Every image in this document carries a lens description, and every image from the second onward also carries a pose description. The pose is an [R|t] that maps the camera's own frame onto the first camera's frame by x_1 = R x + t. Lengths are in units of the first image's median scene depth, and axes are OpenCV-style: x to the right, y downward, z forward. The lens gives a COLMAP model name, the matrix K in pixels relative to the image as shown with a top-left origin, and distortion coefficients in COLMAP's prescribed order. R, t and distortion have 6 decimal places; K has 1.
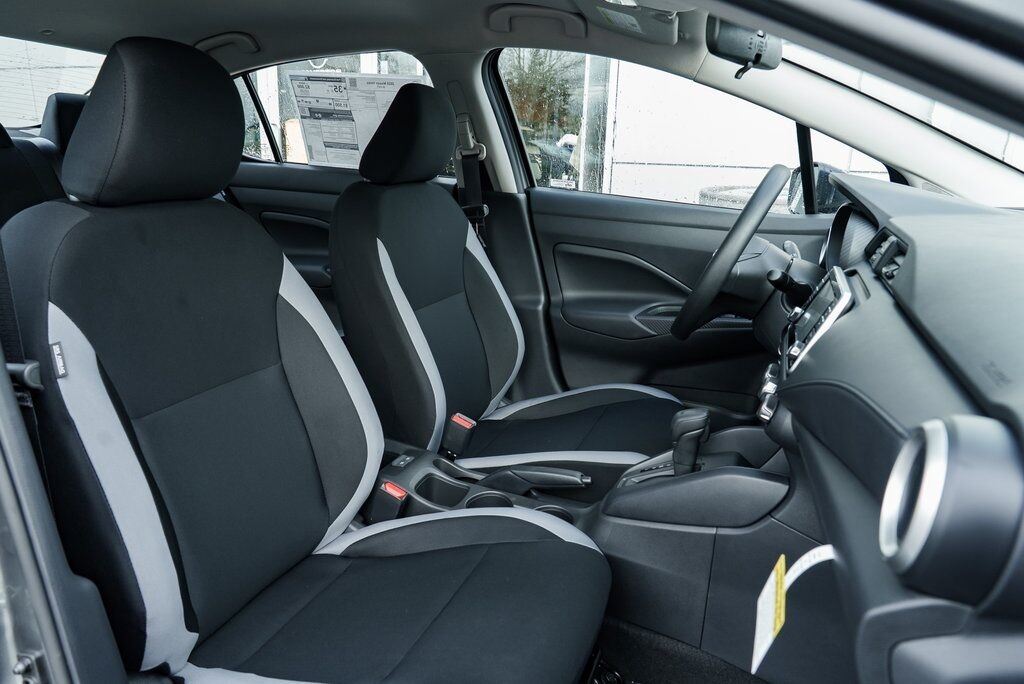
lens RADIAL K [[694.5, 0, 507.8], [0, 694.5, 348.1], [0, 0, 1]] dist [-0.018536, 0.003227]
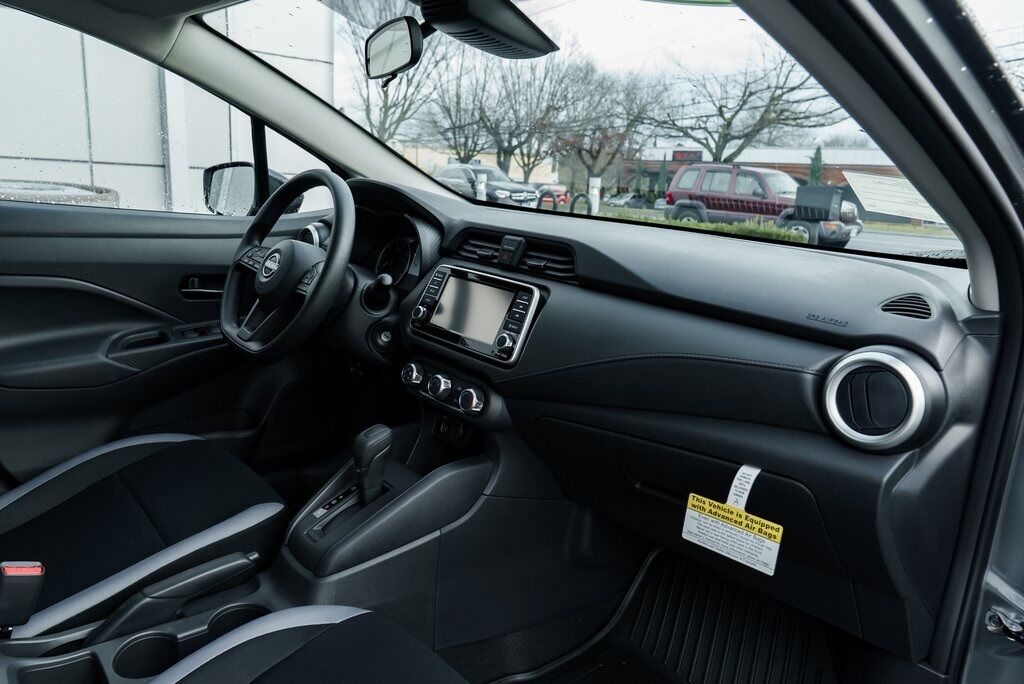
lens RADIAL K [[694.5, 0, 507.8], [0, 694.5, 348.1], [0, 0, 1]] dist [-0.018536, 0.003227]
pose [[0.454350, -0.212087, 0.865208, -0.359509], [0.195426, 0.971317, 0.135472, -0.089372], [-0.869123, 0.107532, 0.482765, 0.287089]]
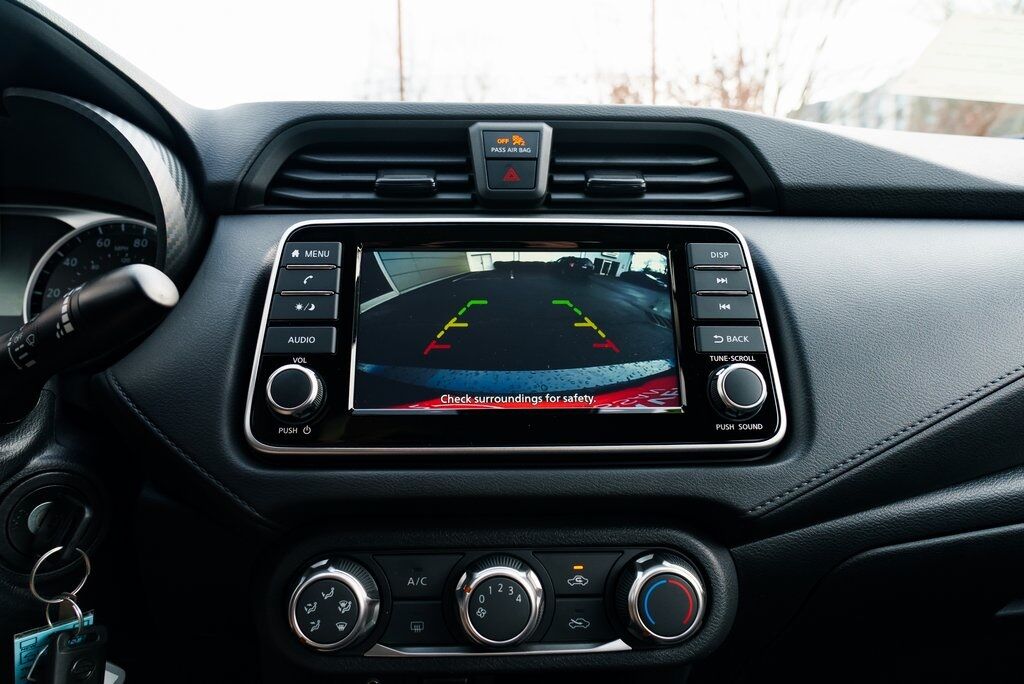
lens RADIAL K [[723.8, 0, 512.9], [0, 723.8, 344.6], [0, 0, 1]] dist [-0.018216, 0.002268]
pose [[-0.404350, -0.158234, 0.900812, 0.070144], [0.244630, 0.930325, 0.273226, -0.100583], [-0.881282, 0.330844, -0.337468, 0.786624]]
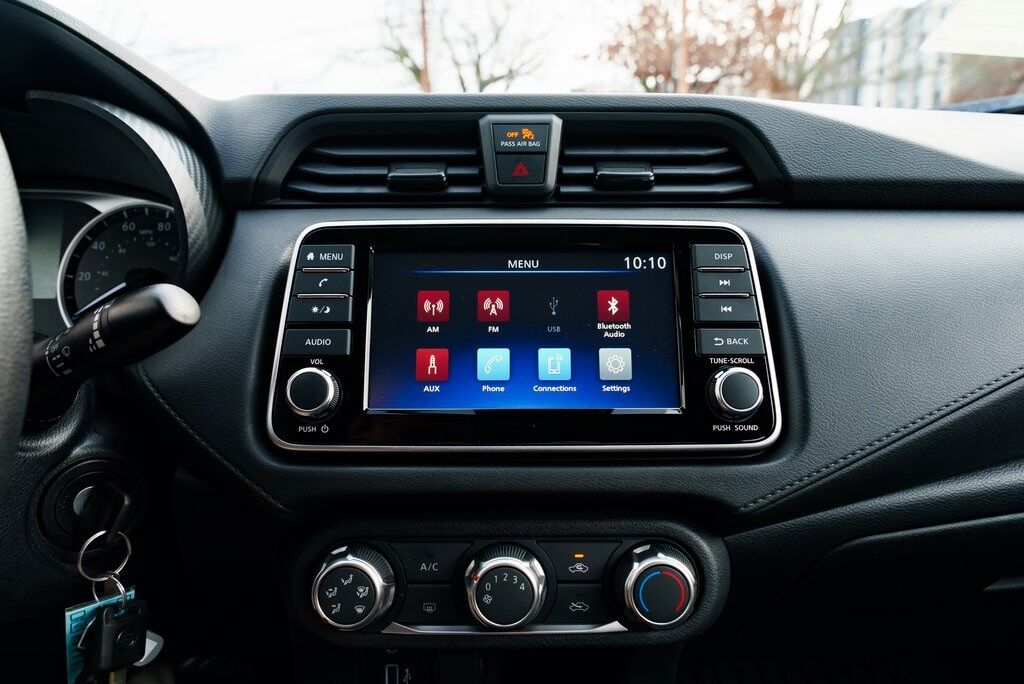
lens RADIAL K [[720.3, 0, 511.9], [0, 720.3, 345.6], [0, 0, 1]] dist [-0.019577, 0.003139]
pose [[-0.372517, -0.249300, 0.893913, 0.064559], [0.252172, 0.899806, 0.356030, -0.126177], [-0.893107, 0.358047, -0.272326, 0.774766]]
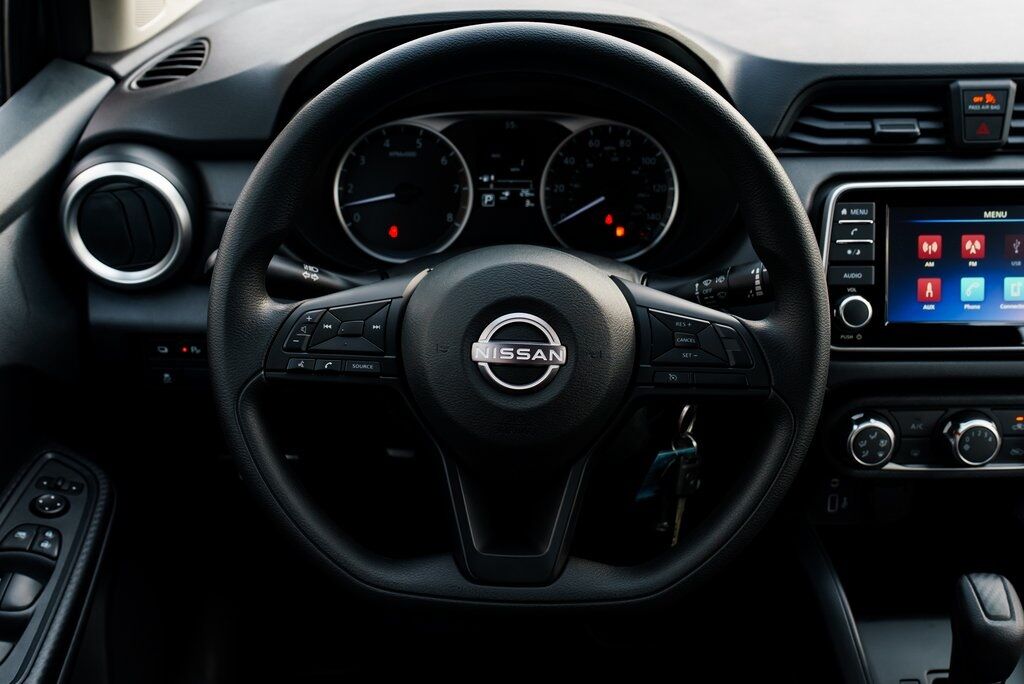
lens RADIAL K [[1171.6, 0, 507.8], [0, 1171.6, 357.9], [0, 0, 1]] dist [0.017427, 0.024468]
pose [[-0.385750, -0.468657, 0.794706, -0.108446], [0.248677, 0.776678, 0.578733, -0.416136], [-0.888457, 0.420871, -0.183060, 1.055239]]
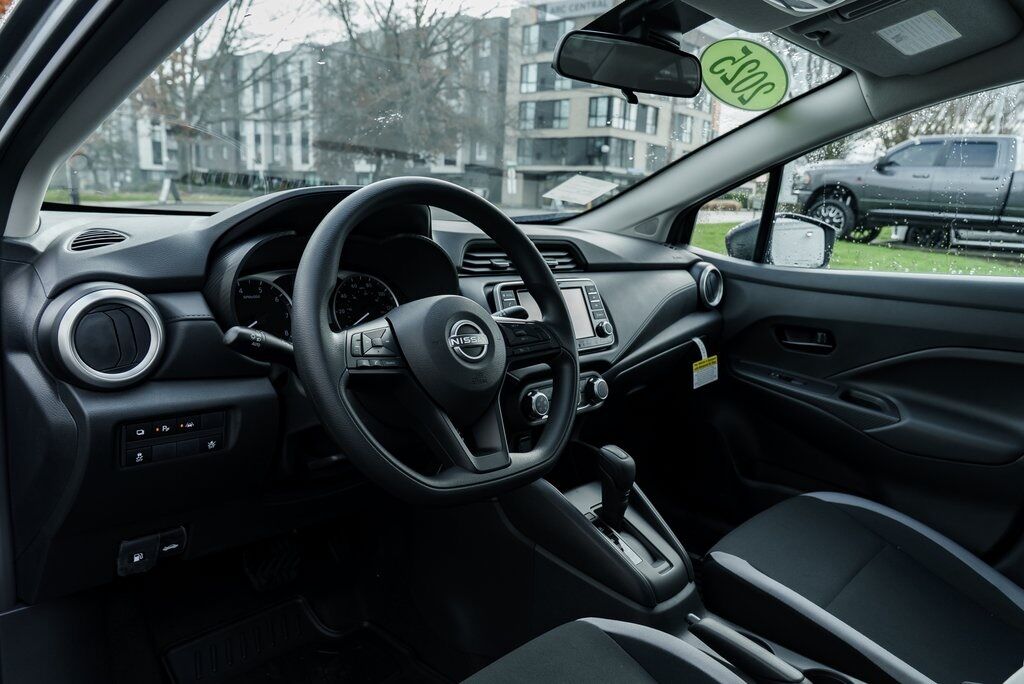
lens RADIAL K [[702.1, 0, 512.0], [0, 702.1, 342.0], [0, 0, 1]] dist [-0.009948, -0.002154]
pose [[-0.923469, -0.147879, 0.354030, 0.059482], [0.027442, 0.894916, 0.445391, -0.371976], [-0.382691, 0.421020, -0.822368, 1.398909]]
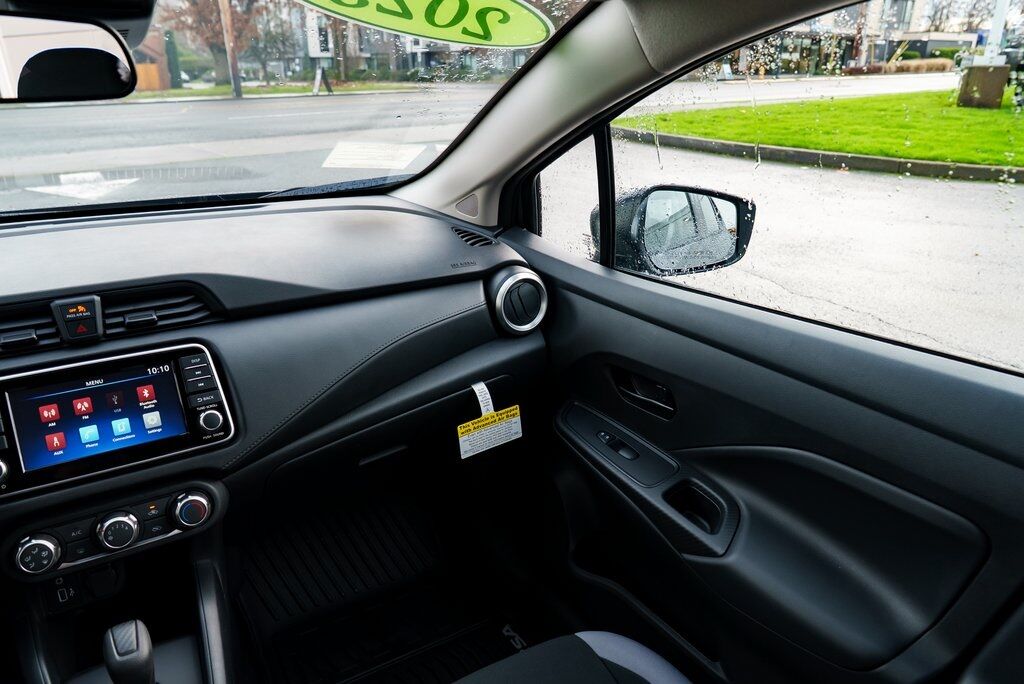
lens RADIAL K [[694.5, 0, 507.8], [0, 694.5, 348.1], [0, 0, 1]] dist [-0.018536, 0.003227]
pose [[-0.816121, -0.243927, 0.523876, -0.230774], [0.131328, 0.804538, 0.579199, -0.351111], [-0.562761, 0.541496, -0.624566, 0.827390]]
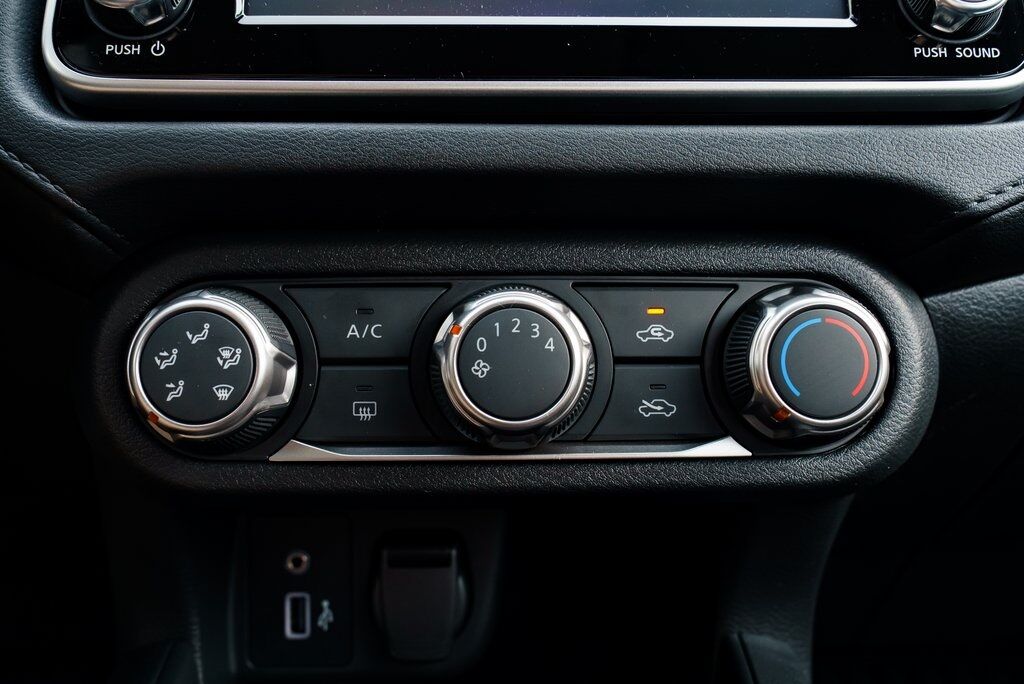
lens RADIAL K [[978.7, 0, 512.0], [0, 978.7, 342.0], [0, 0, 1]] dist [-0.000298, 0.003890]
pose [[-0.396447, -0.227154, 0.889512, 0.116827], [0.245862, 0.907245, 0.341260, -0.020557], [-0.884524, 0.353988, -0.303826, 0.791136]]
